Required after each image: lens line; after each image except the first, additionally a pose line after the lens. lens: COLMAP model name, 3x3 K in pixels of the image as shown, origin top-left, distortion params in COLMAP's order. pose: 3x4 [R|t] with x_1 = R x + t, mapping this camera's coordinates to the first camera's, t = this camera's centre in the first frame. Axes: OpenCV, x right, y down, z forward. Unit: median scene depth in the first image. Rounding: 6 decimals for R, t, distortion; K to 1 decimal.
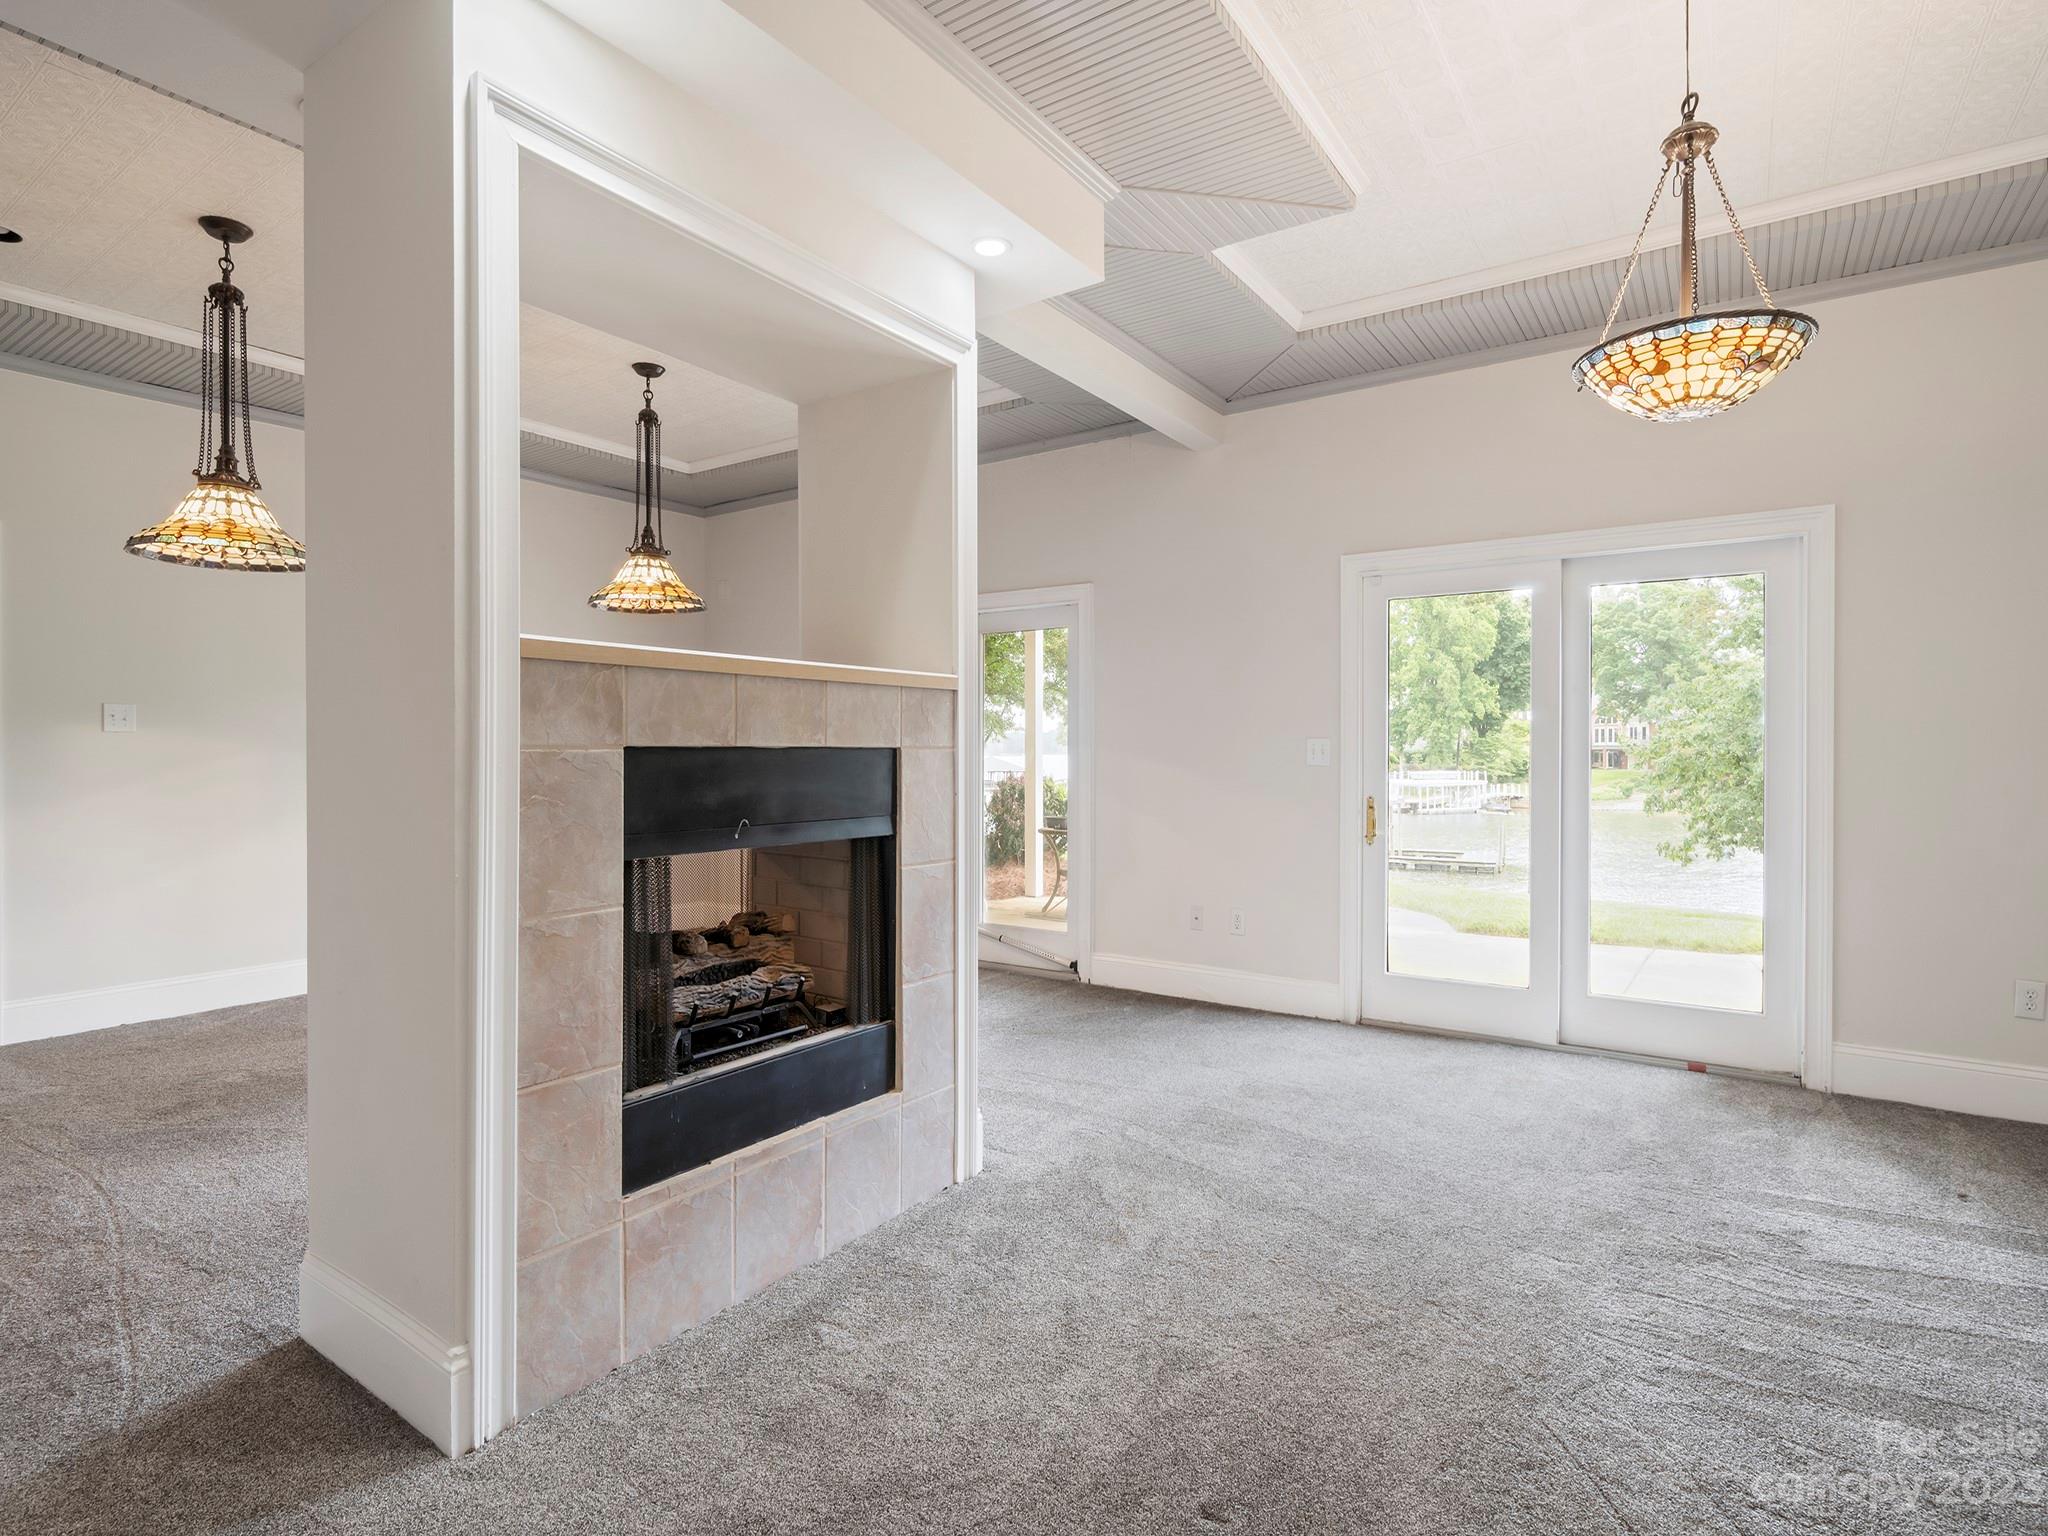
lens RADIAL K [[1049.4, 0, 1019.8], [0, 1049.4, 749.4], [0, 0, 1]] dist [0.027227, 0.000706]
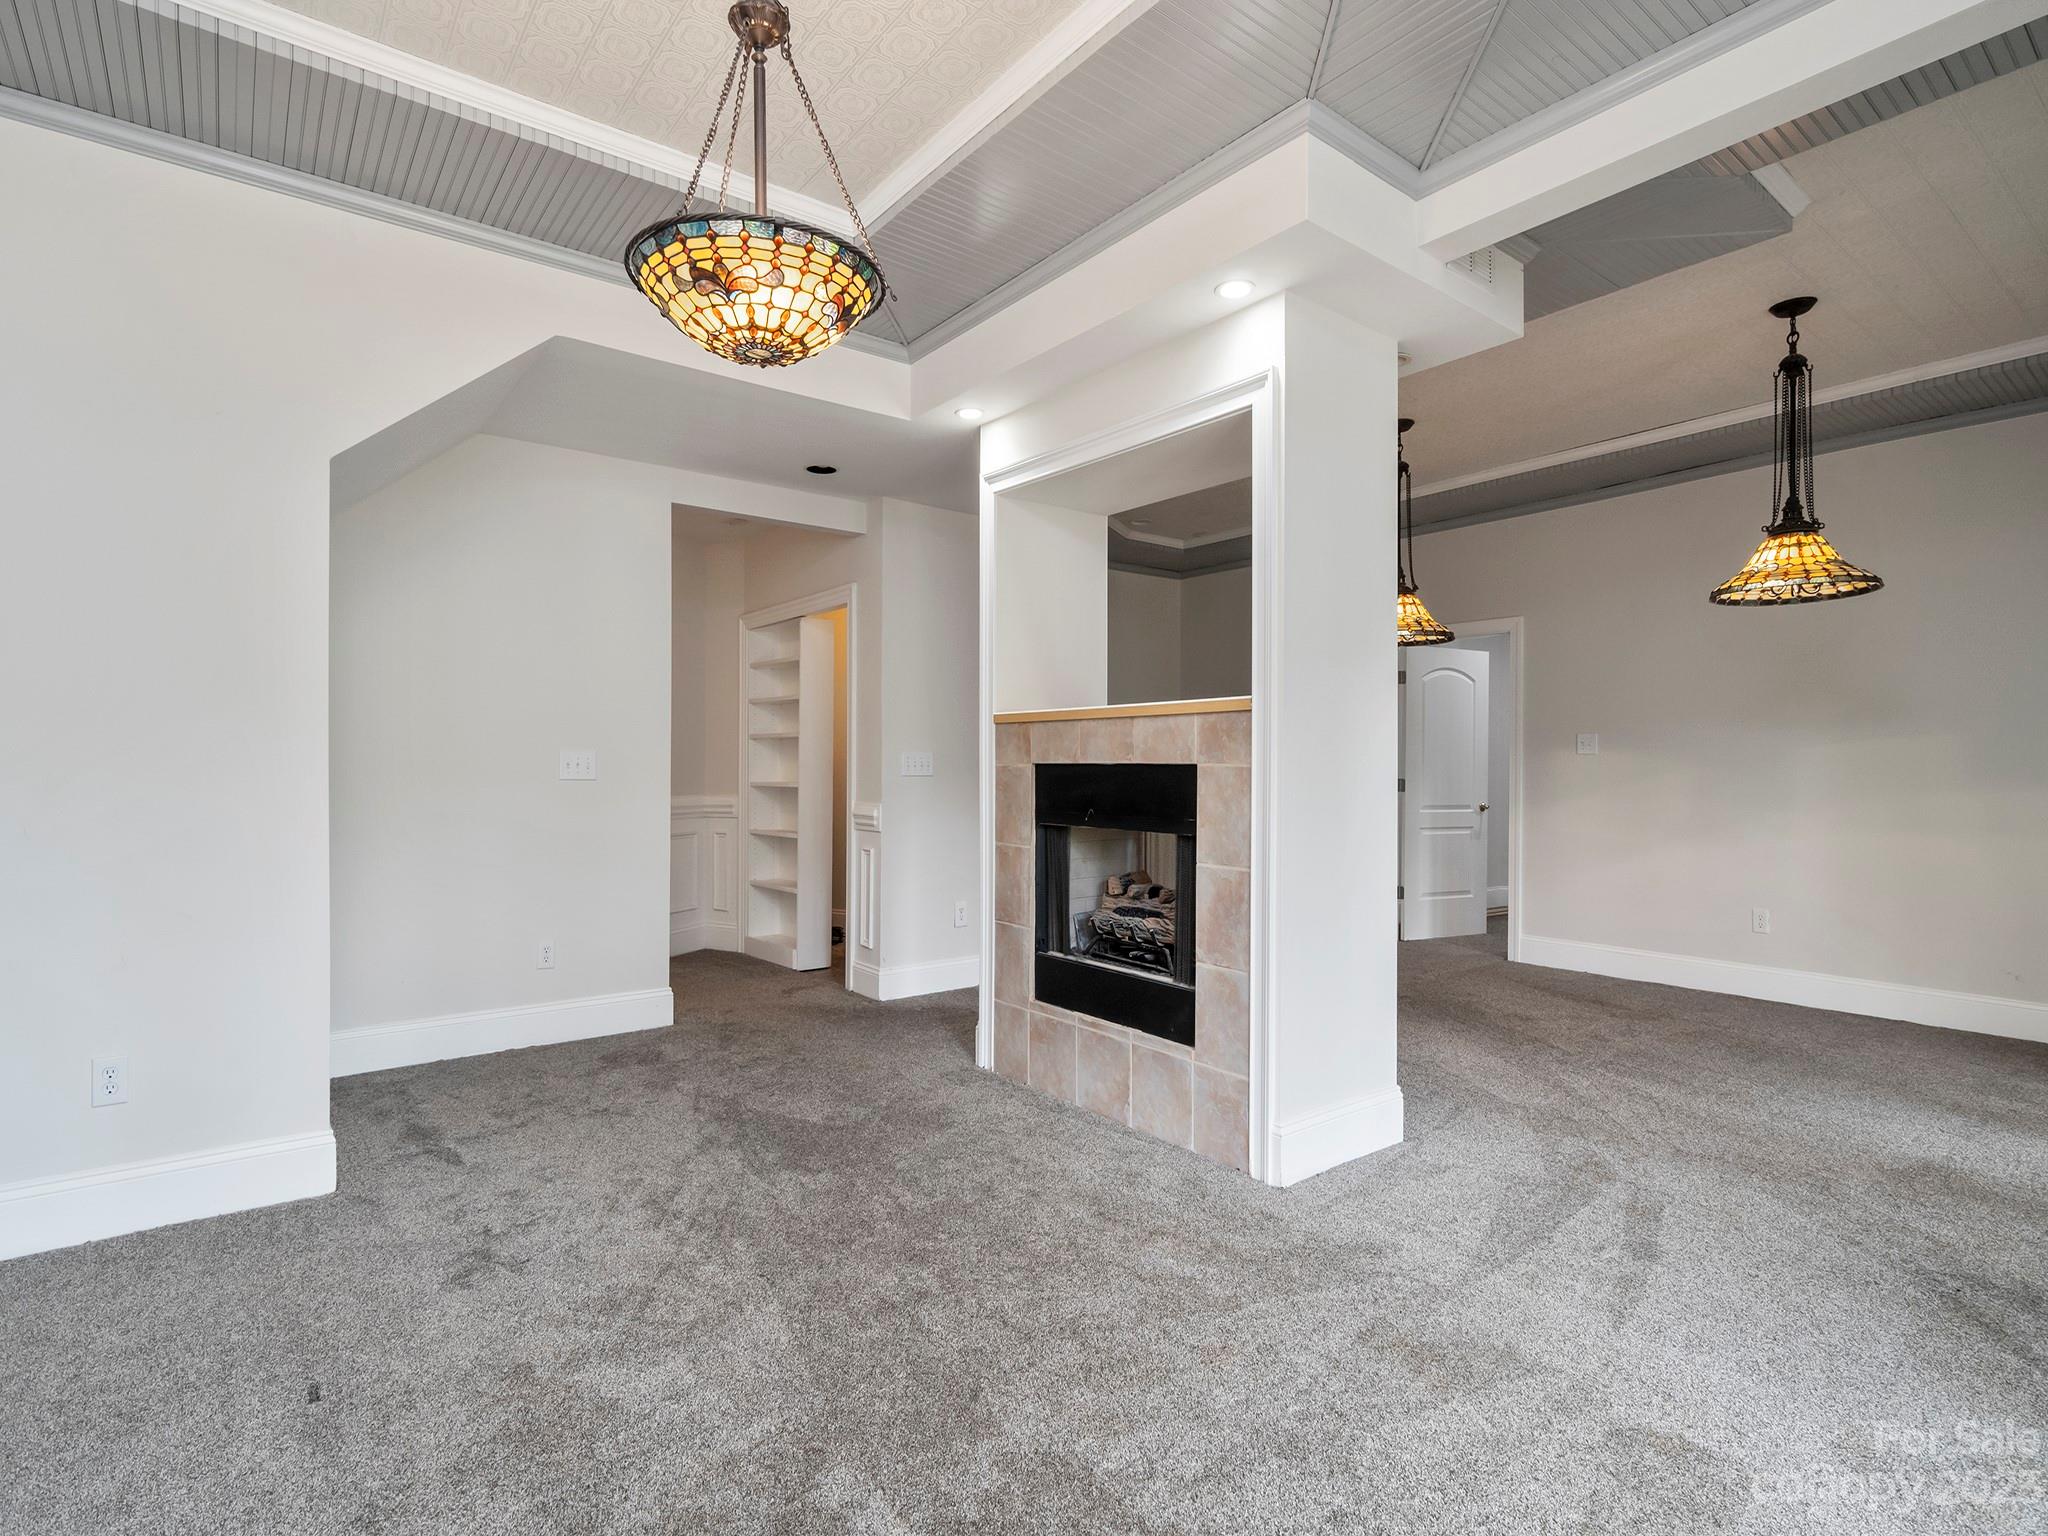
lens RADIAL K [[1049.4, 0, 1022.9], [0, 1049.4, 779.3], [0, 0, 1]] dist [0.027227, 0.000706]
pose [[-0.310820, 0.006032, -0.950450, 1.100265], [-0.003767, 0.999964, 0.007578, 0.008522], [0.950461, 0.005936, -0.310786, 1.204853]]
